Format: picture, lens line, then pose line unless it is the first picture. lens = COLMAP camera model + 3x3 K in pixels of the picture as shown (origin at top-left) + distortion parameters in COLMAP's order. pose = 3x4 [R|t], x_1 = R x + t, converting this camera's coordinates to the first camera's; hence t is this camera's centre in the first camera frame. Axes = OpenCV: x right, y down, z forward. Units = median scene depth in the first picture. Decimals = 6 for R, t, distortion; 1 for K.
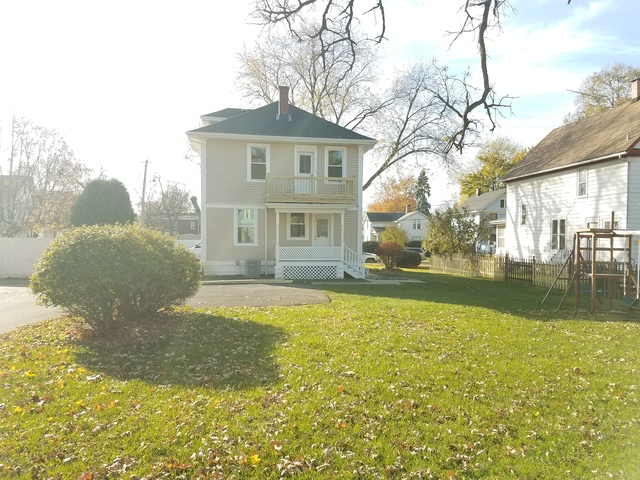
lens RADIAL K [[485.8, 0, 320.0], [0, 485.8, 240.0], [0, 0, 1]] dist [0.223337, -0.000275]
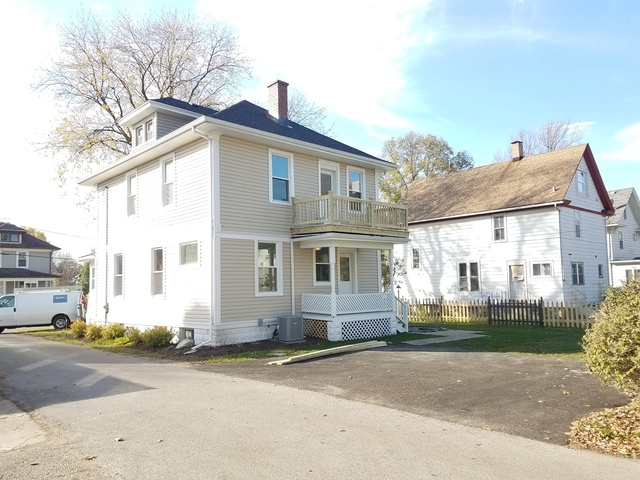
lens RADIAL K [[485.8, 0, 320.0], [0, 485.8, 240.0], [0, 0, 1]] dist [0.223337, -0.000275]
pose [[0.855907, 0.022721, 0.516631, -0.353432], [0.030116, 0.995149, -0.093659, 0.000385], [-0.516253, 0.095722, 0.851070, 0.299303]]
